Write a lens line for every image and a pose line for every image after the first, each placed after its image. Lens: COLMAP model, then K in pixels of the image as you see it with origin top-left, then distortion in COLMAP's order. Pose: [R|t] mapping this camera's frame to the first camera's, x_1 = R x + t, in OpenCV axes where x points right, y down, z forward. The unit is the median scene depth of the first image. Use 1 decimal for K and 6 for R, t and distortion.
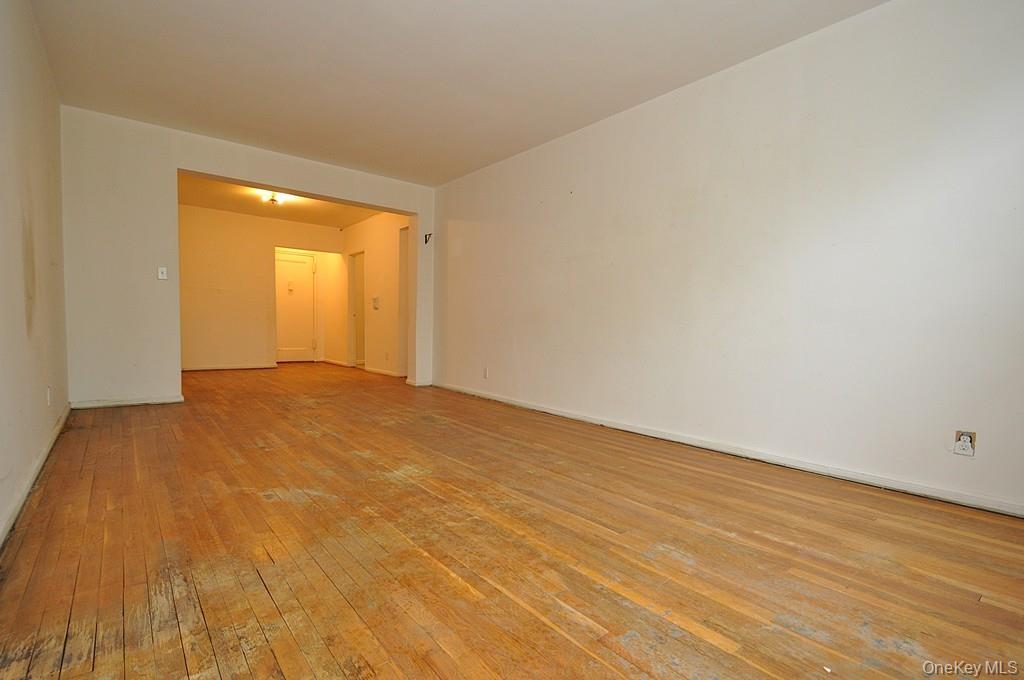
lens RADIAL K [[479.5, 0, 509.8], [0, 479.5, 357.9], [0, 0, 1]] dist [0.014507, -0.011230]
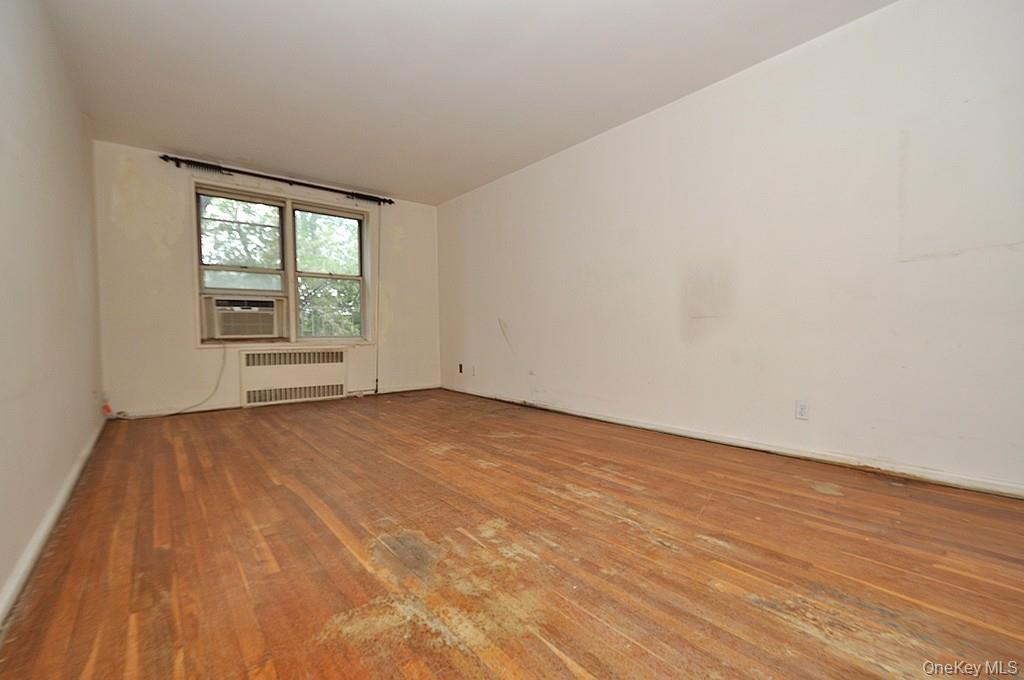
lens RADIAL K [[441.7, 0, 514.3], [0, 441.7, 356.2], [0, 0, 1]] dist [0.006579, -0.005840]
pose [[-0.999814, -0.016843, -0.009359, -0.381342], [-0.017853, 0.992484, 0.121066, -0.140992], [0.007250, 0.121210, -0.992600, 2.039383]]
